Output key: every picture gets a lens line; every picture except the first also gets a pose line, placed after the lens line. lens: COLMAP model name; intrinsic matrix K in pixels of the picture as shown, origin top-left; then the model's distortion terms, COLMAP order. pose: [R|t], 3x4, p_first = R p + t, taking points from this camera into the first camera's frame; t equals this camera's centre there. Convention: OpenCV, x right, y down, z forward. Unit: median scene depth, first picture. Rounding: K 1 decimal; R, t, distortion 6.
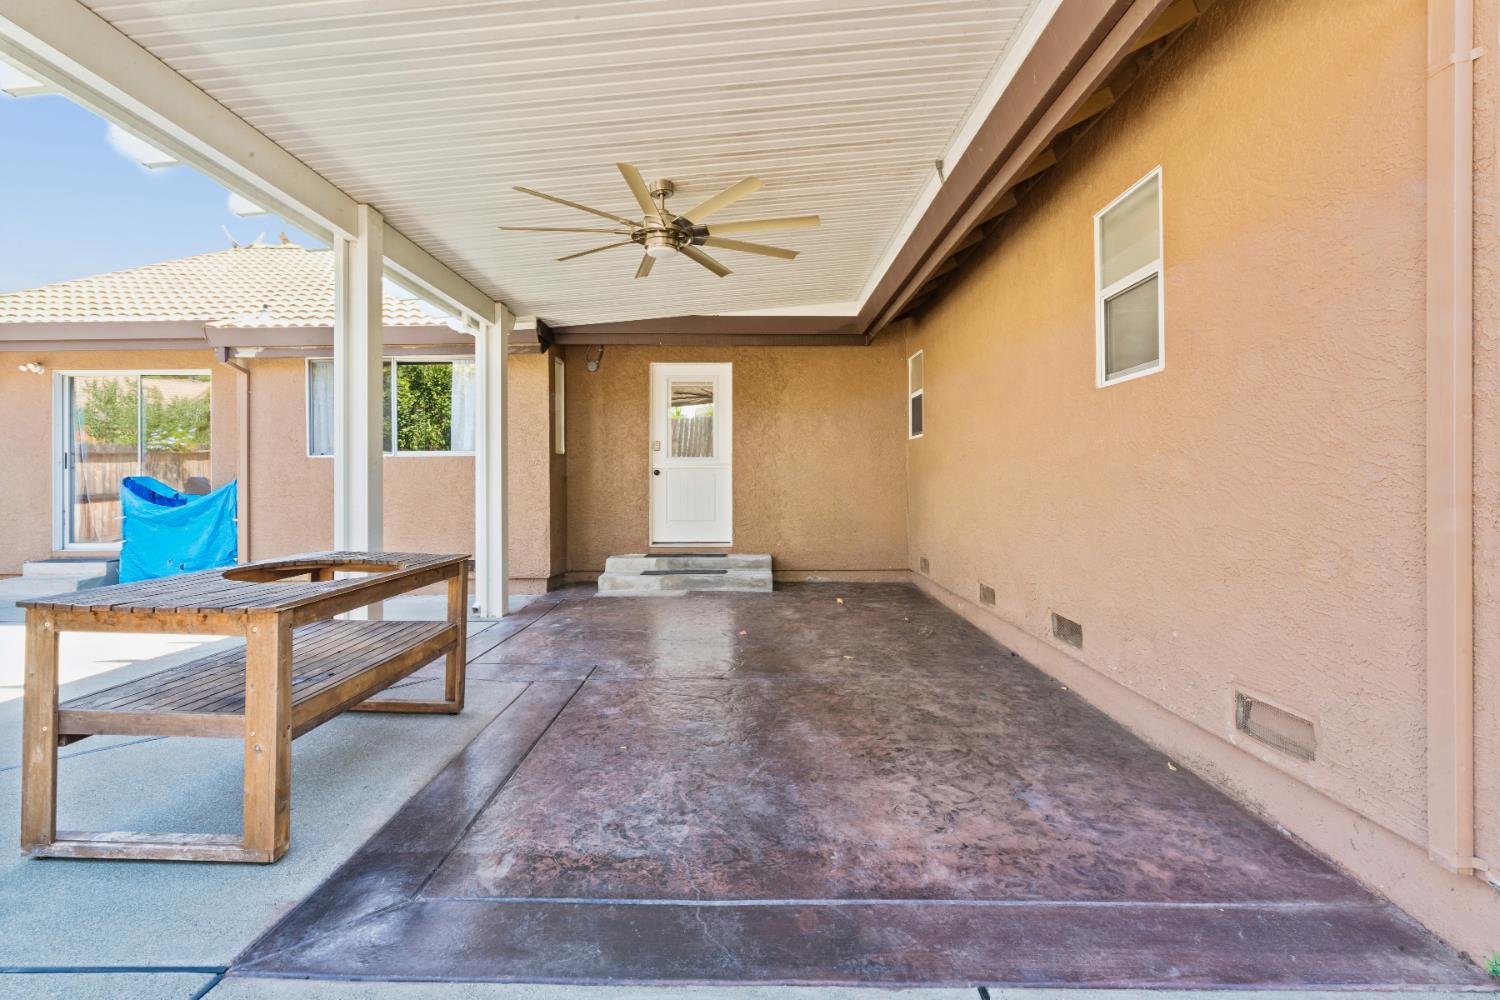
lens RADIAL K [[668.3, 0, 748.4], [0, 668.3, 482.7], [0, 0, 1]] dist [-0.001324, -0.000087]
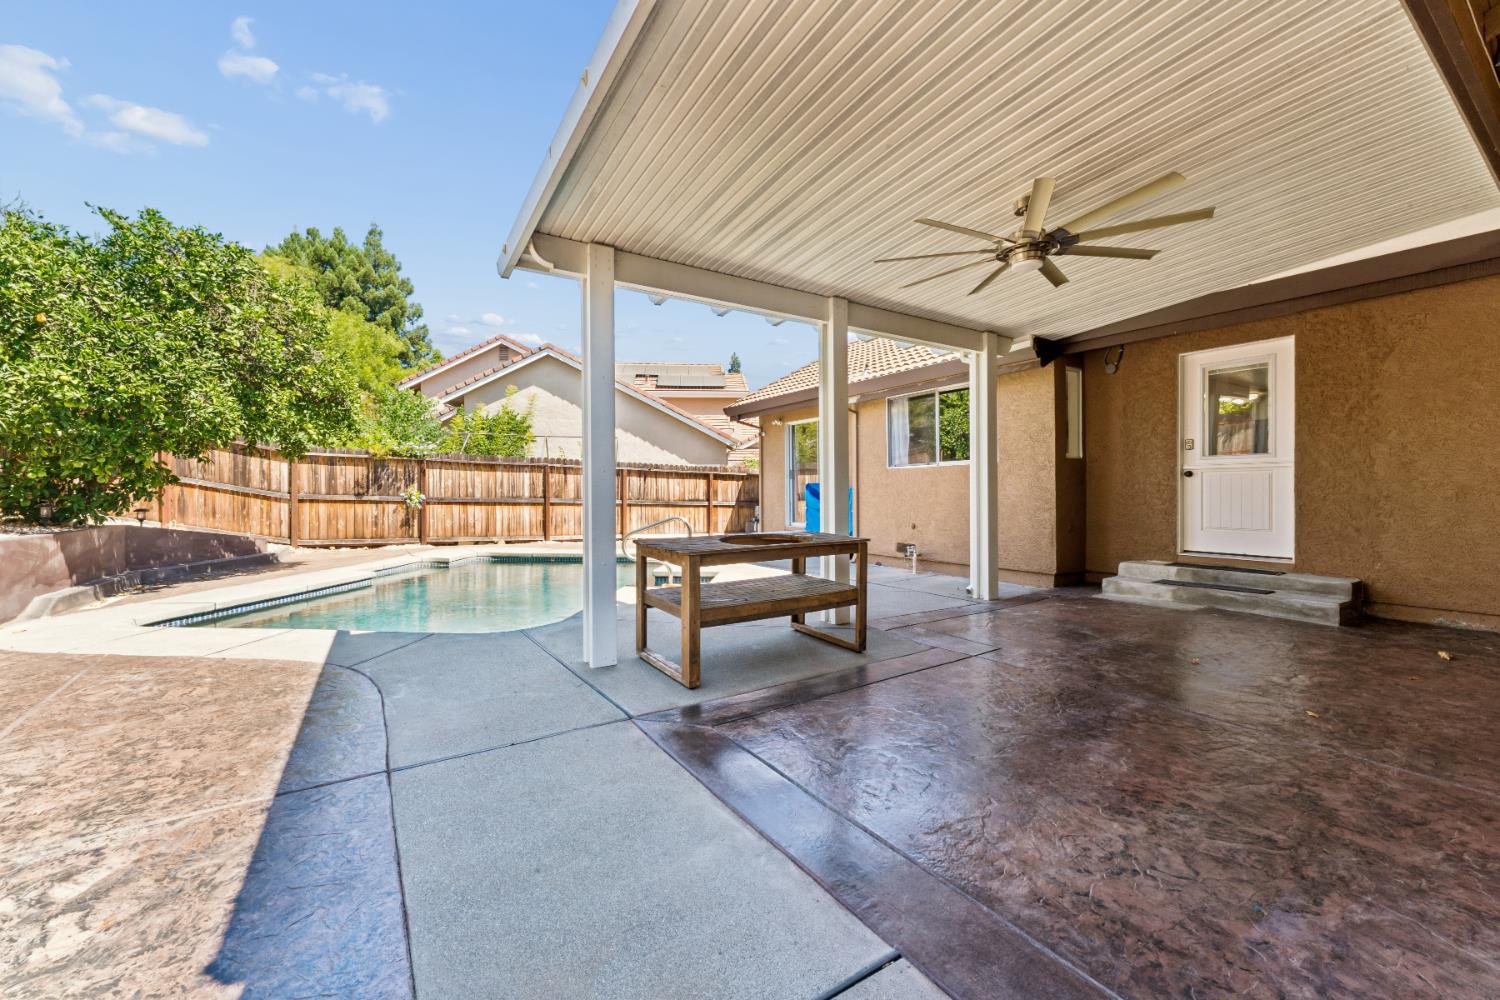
lens RADIAL K [[600.9, 0, 756.9], [0, 600.9, 496.5], [0, 0, 1]] dist [-0.000526, 0.000129]
pose [[0.558264, 0.009541, -0.829609, 0.236211], [0.004389, 0.999886, 0.014453, 0.001432], [0.829652, -0.011709, 0.558158, 0.064773]]
